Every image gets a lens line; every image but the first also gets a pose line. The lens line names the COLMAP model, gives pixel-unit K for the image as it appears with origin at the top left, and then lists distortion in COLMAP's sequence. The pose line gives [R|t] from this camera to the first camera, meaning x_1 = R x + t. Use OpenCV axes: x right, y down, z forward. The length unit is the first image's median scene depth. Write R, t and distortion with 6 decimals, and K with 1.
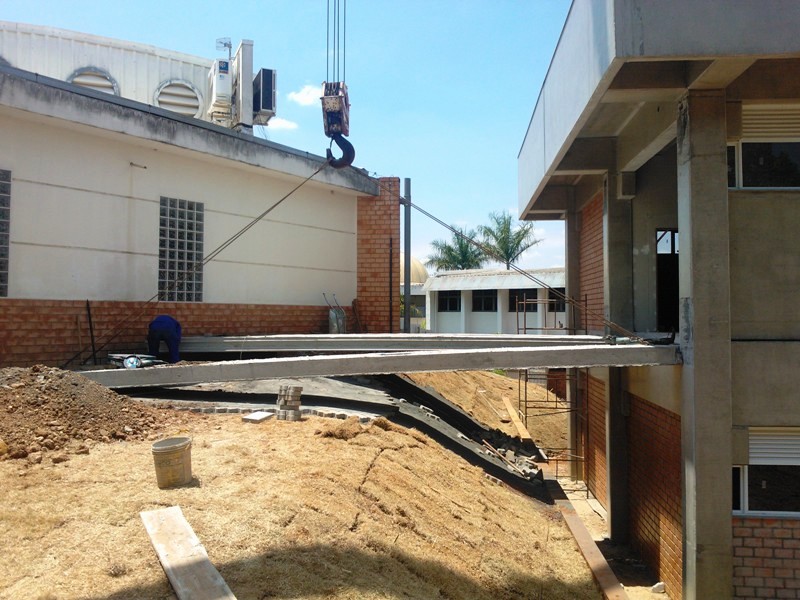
lens RADIAL K [[664.3, 0, 400.0], [0, 664.3, 300.0], [0, 0, 1]] dist [-0.009041, -0.023951]
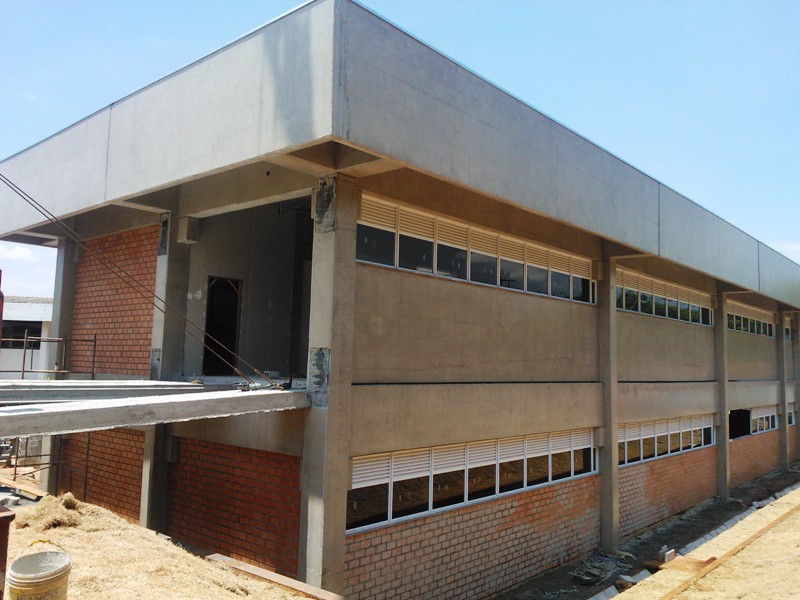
lens RADIAL K [[672.0, 0, 400.0], [0, 672.0, 300.0], [0, 0, 1]] dist [0.193319, -0.497773]
pose [[0.594364, 0.081961, 0.800009, -0.431014], [-0.040297, 0.996579, -0.072161, -0.007712], [-0.803186, 0.010652, 0.595633, 0.189298]]
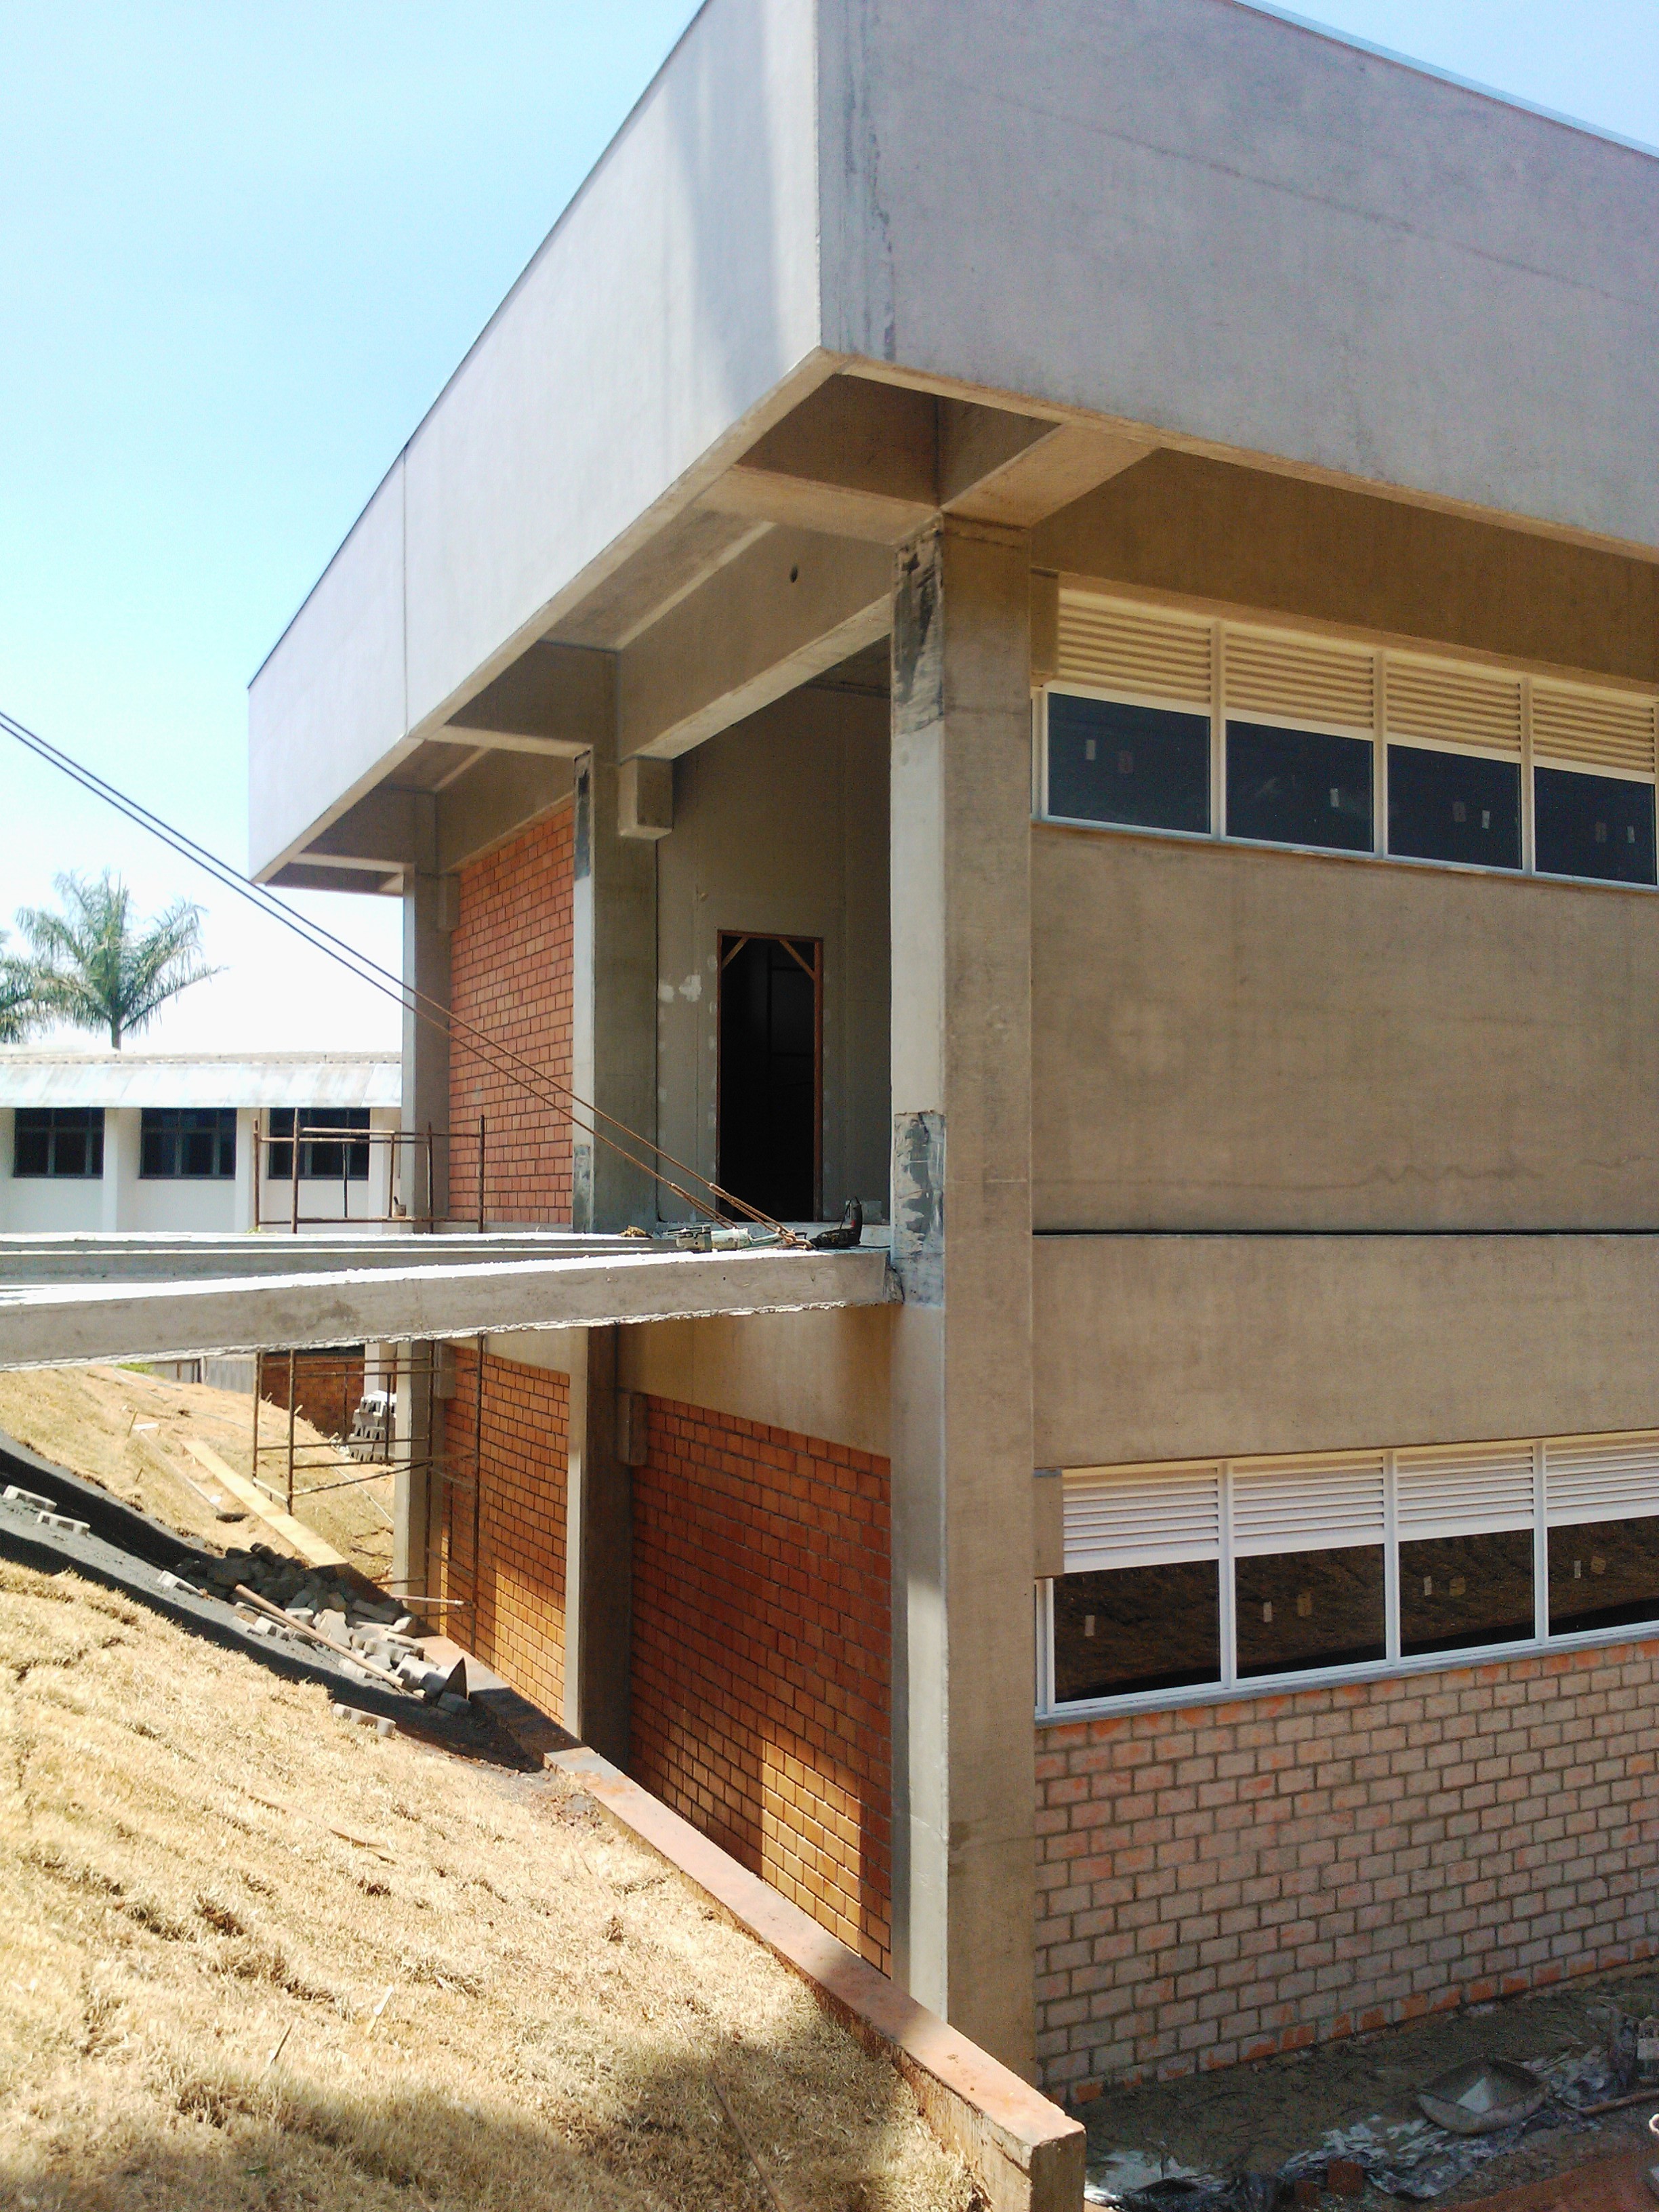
lens RADIAL K [[1842.8, 0, 835.1], [0, 1842.8, 1144.8], [0, 0, 1]] dist [0.131141, -0.261651]
pose [[0.849904, 0.014857, 0.526728, -0.120395], [-0.012012, 0.999889, -0.008820, 0.022644], [-0.526801, 0.001169, 0.849988, 0.193165]]
